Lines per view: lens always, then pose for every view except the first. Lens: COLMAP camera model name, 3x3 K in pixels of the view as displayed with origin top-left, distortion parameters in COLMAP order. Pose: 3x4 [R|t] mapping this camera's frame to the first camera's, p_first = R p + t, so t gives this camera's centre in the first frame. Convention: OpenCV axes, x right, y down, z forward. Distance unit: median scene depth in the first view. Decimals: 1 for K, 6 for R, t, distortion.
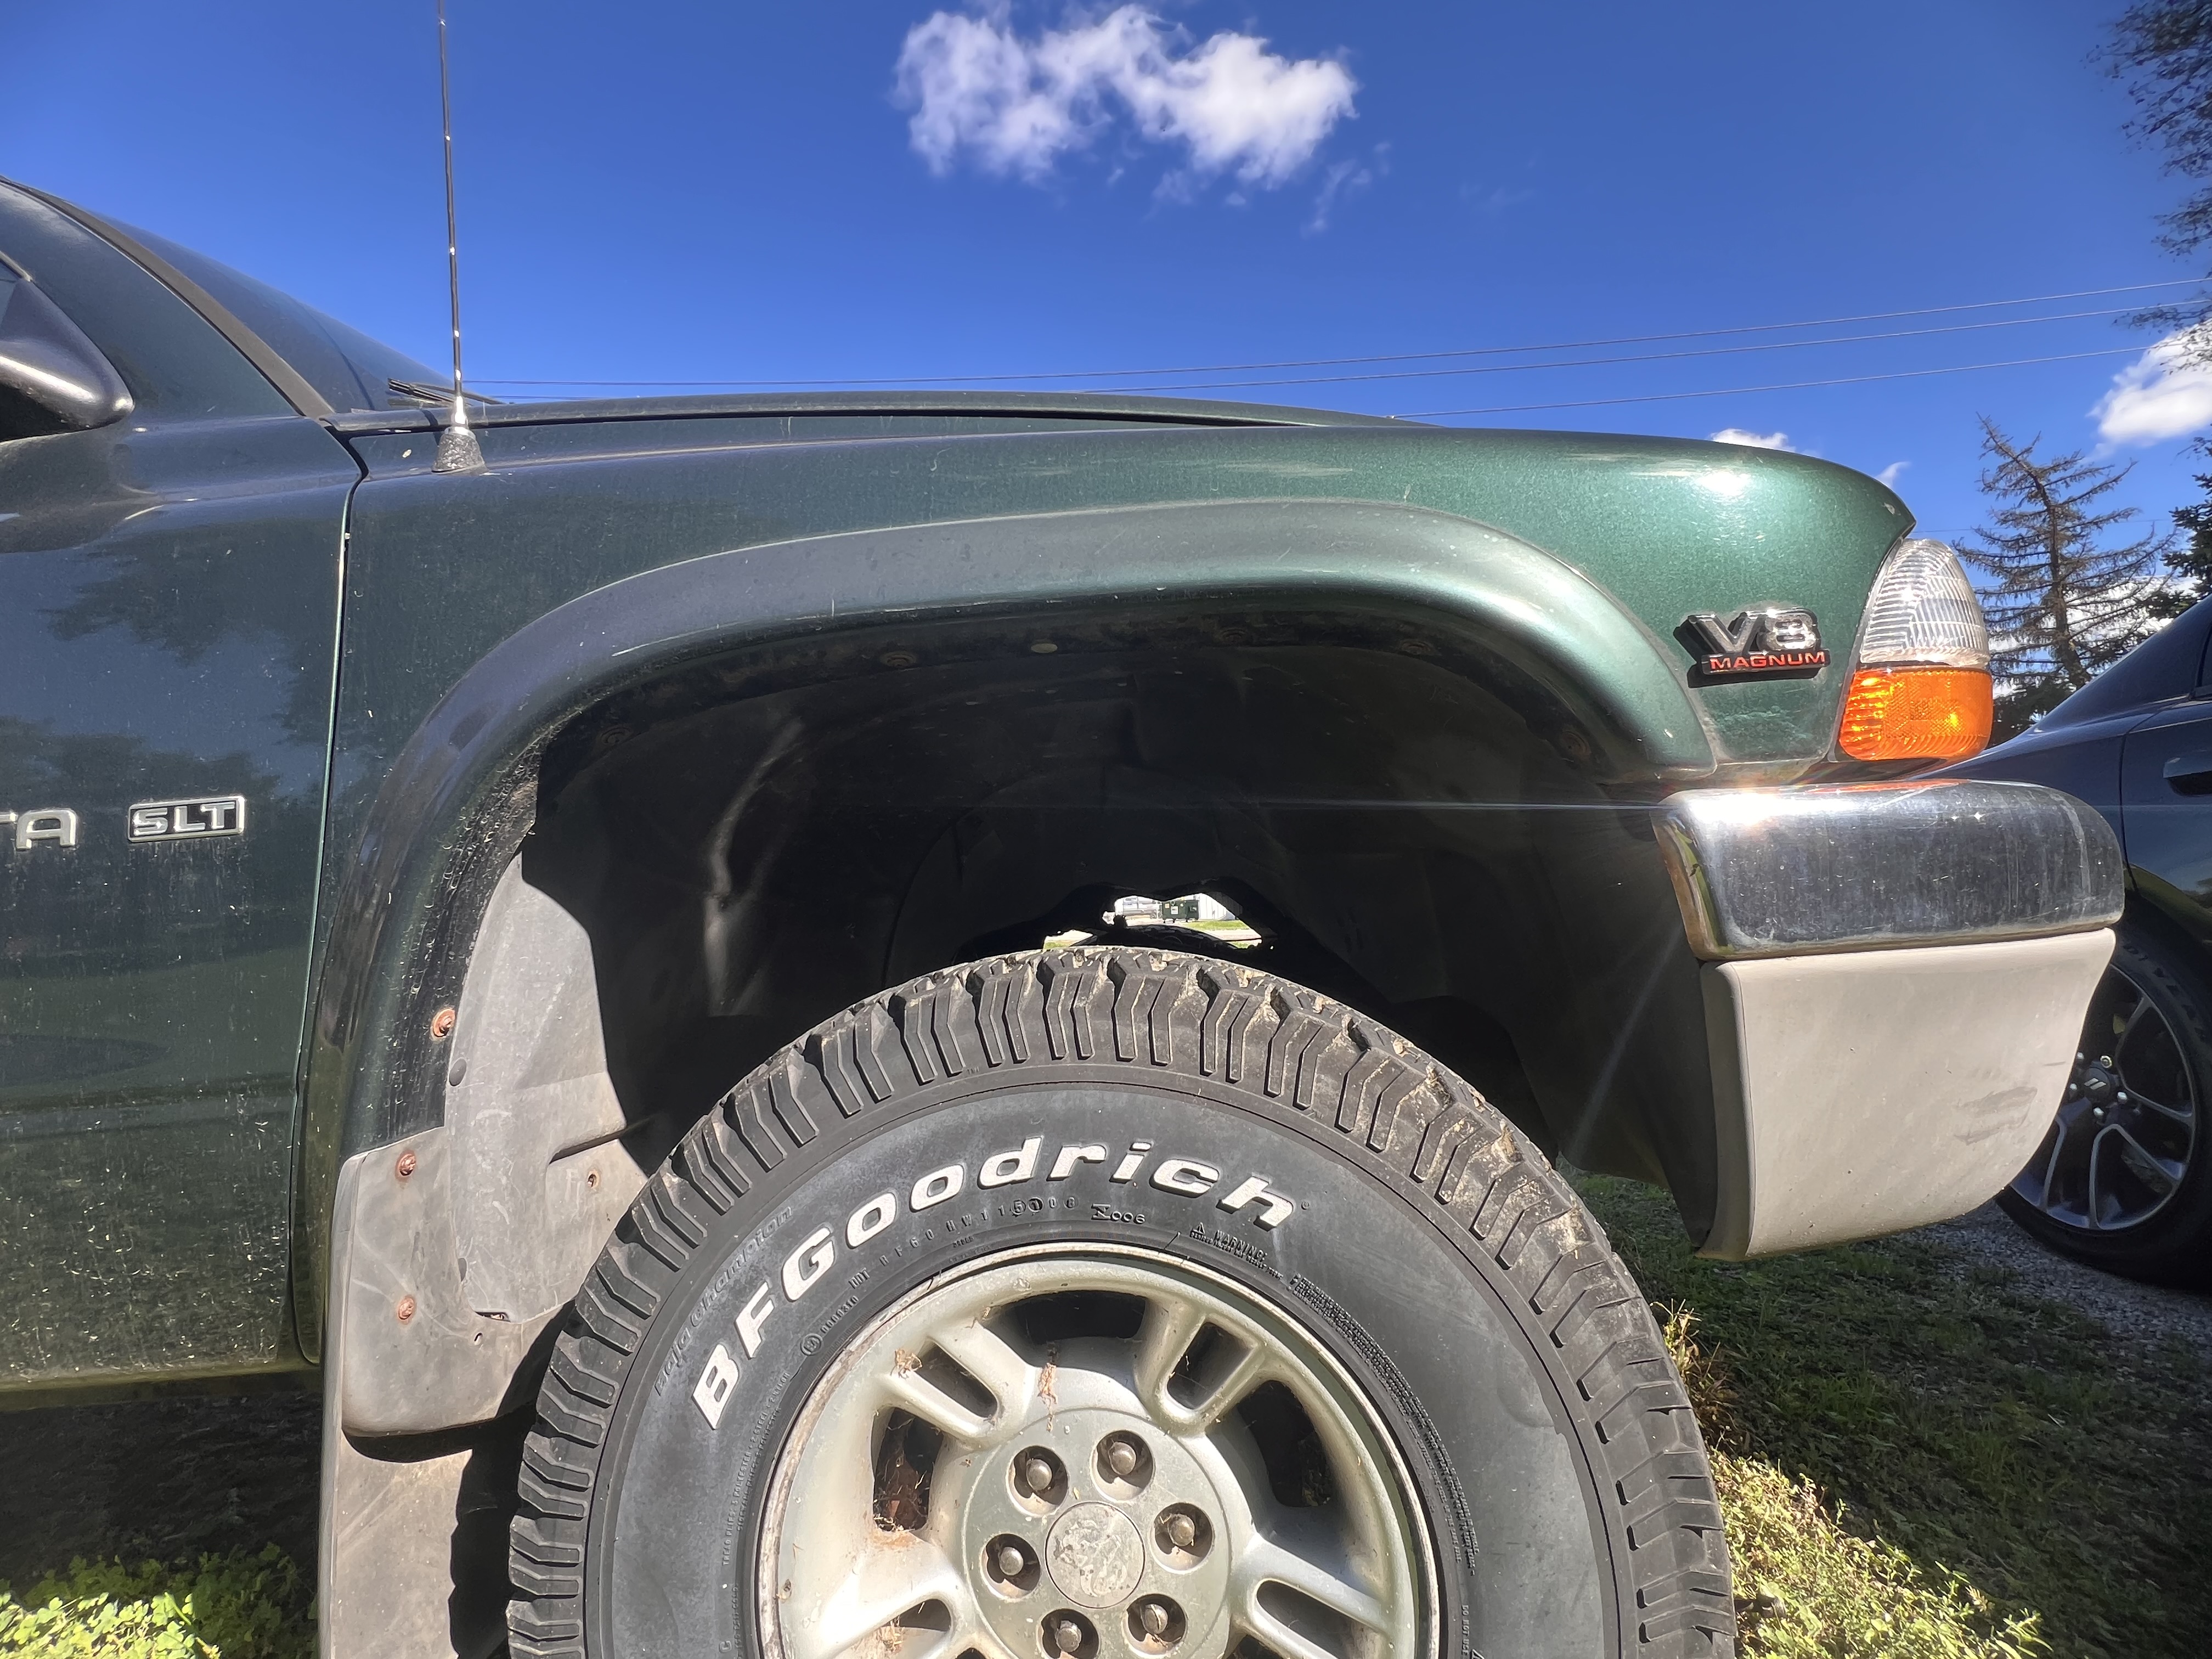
lens RADIAL K [[986.2, 0, 1111.9], [0, 986.2, 840.4], [0, 0, 1]] dist [-0.006367, 0.002731]
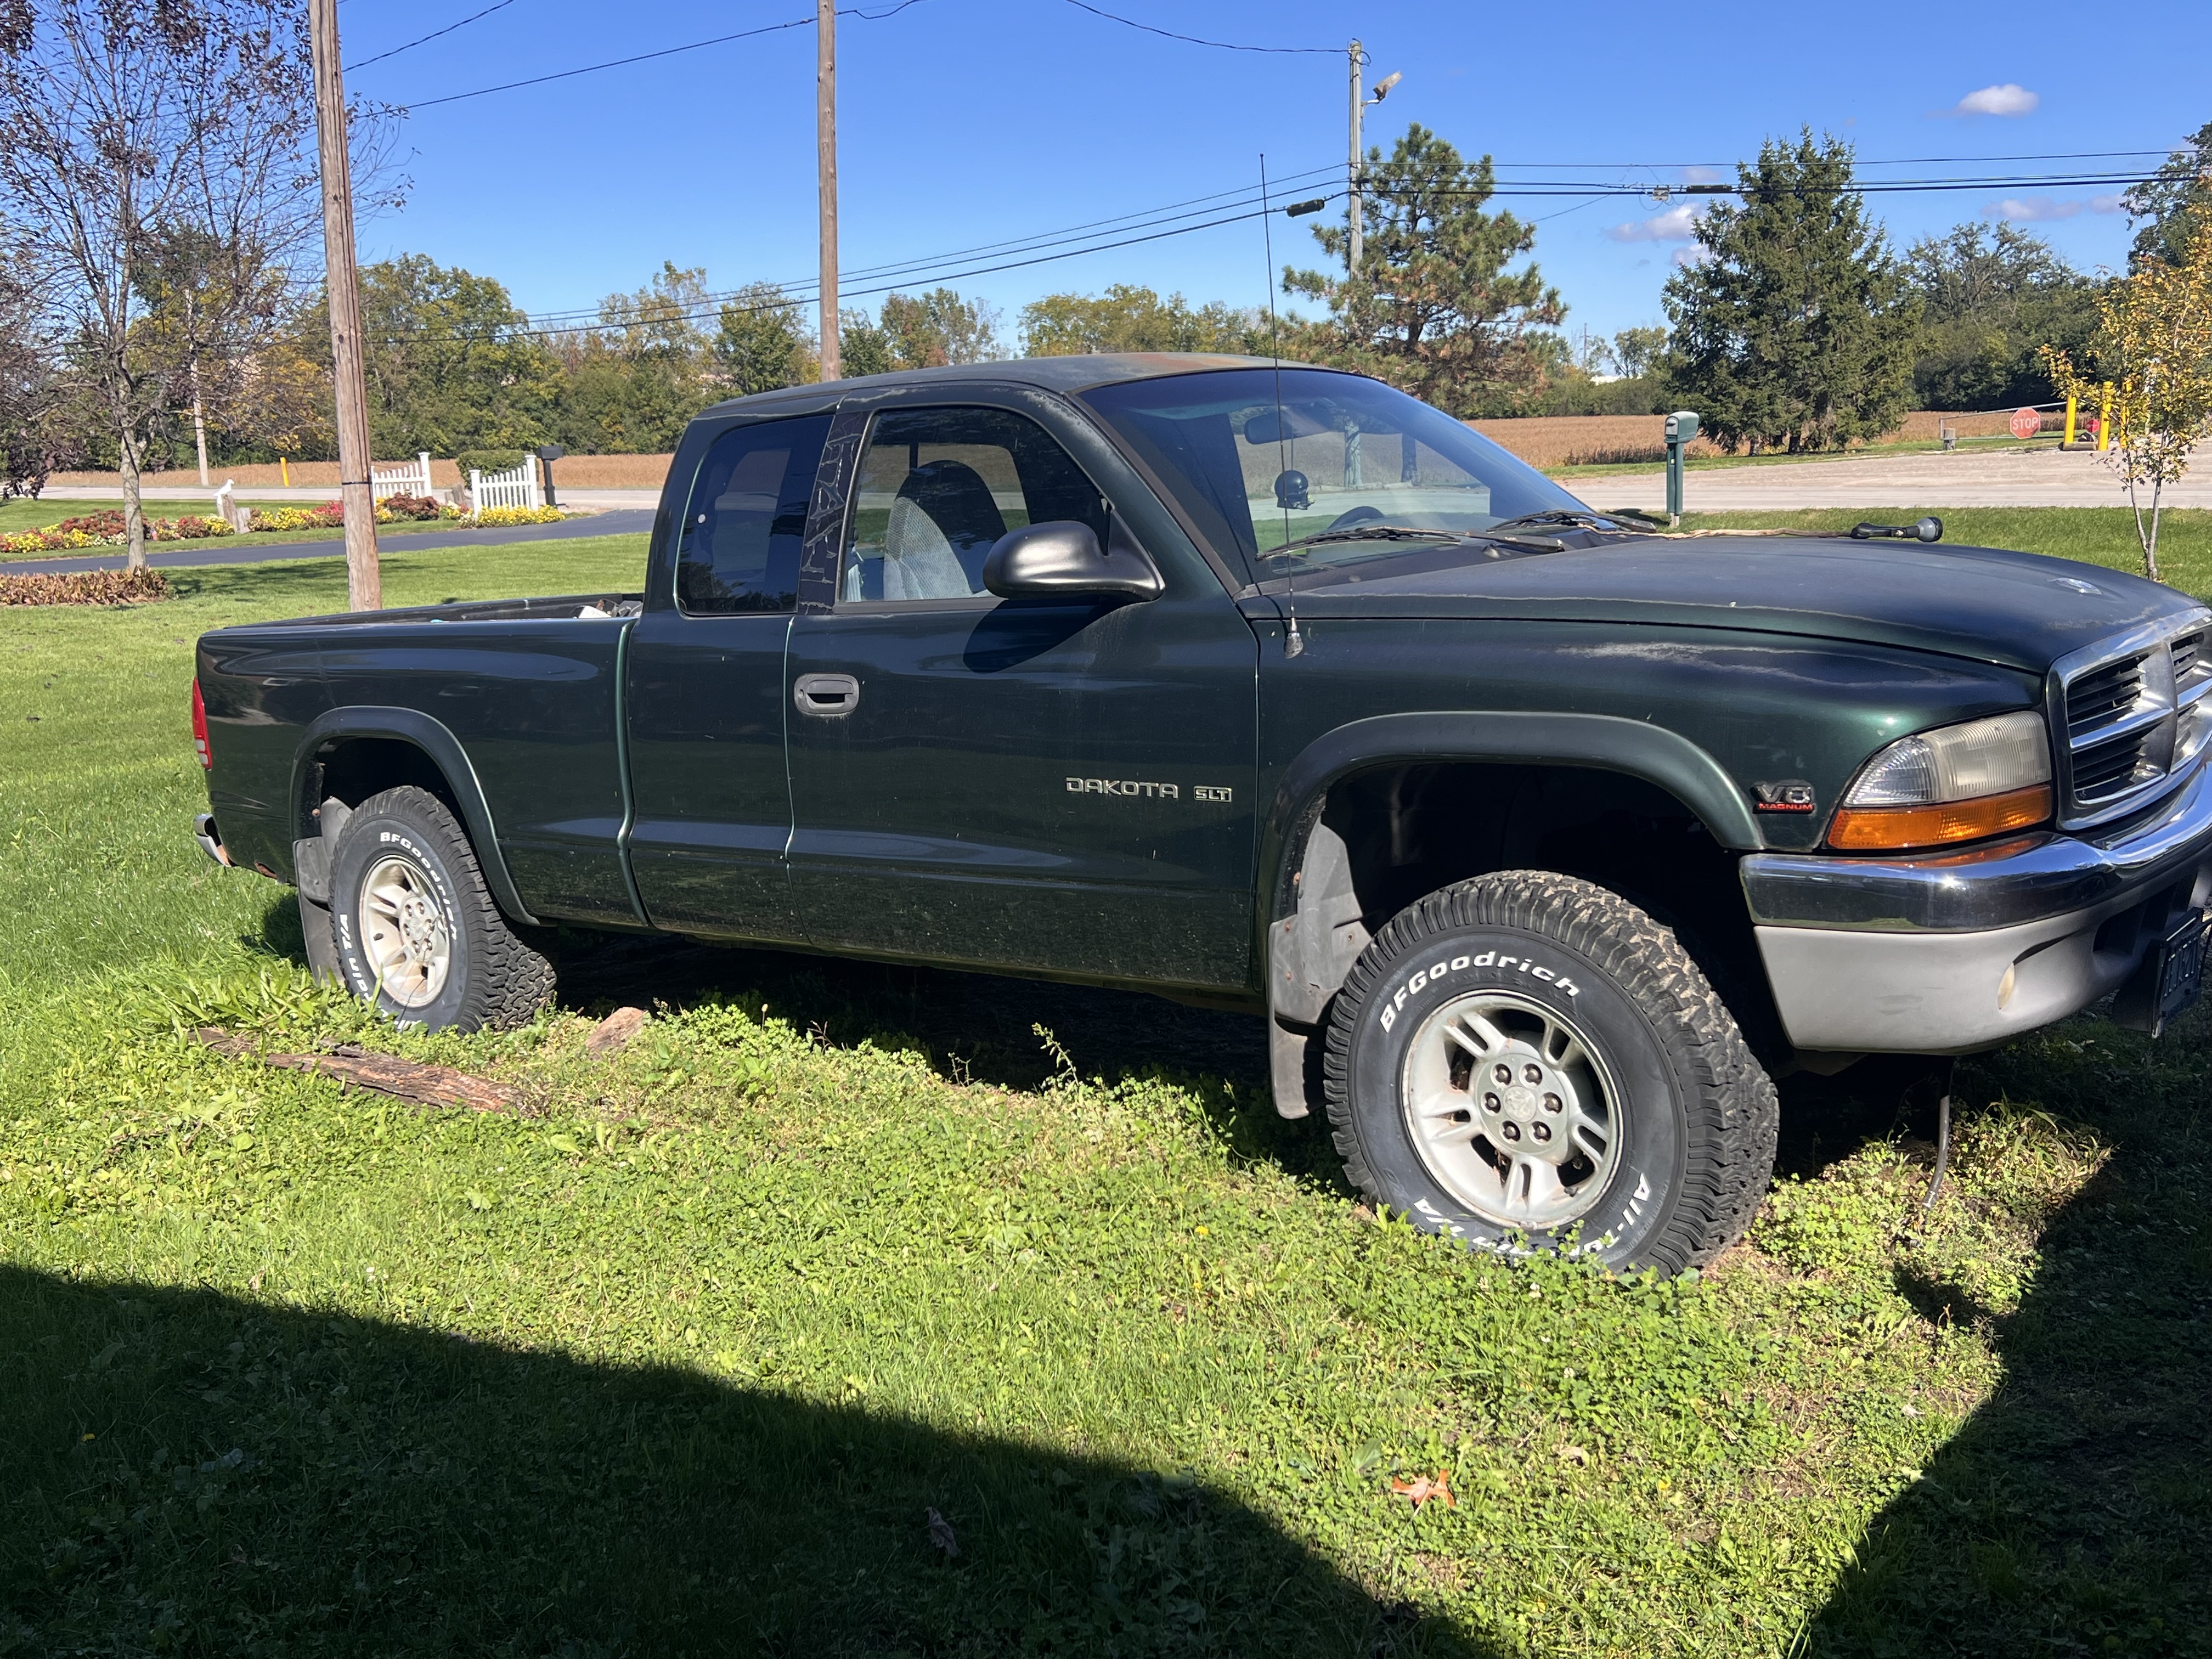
lens RADIAL K [[2068.0, 0, 1106.7], [0, 2068.0, 826.8], [0, 0, 1]] dist [0.066543, 0.000000]
pose [[0.818839, 0.113453, -0.562700, 2.115554], [0.052584, 0.961326, 0.270345, -1.546715], [0.571610, -0.250958, 0.781206, -3.780733]]
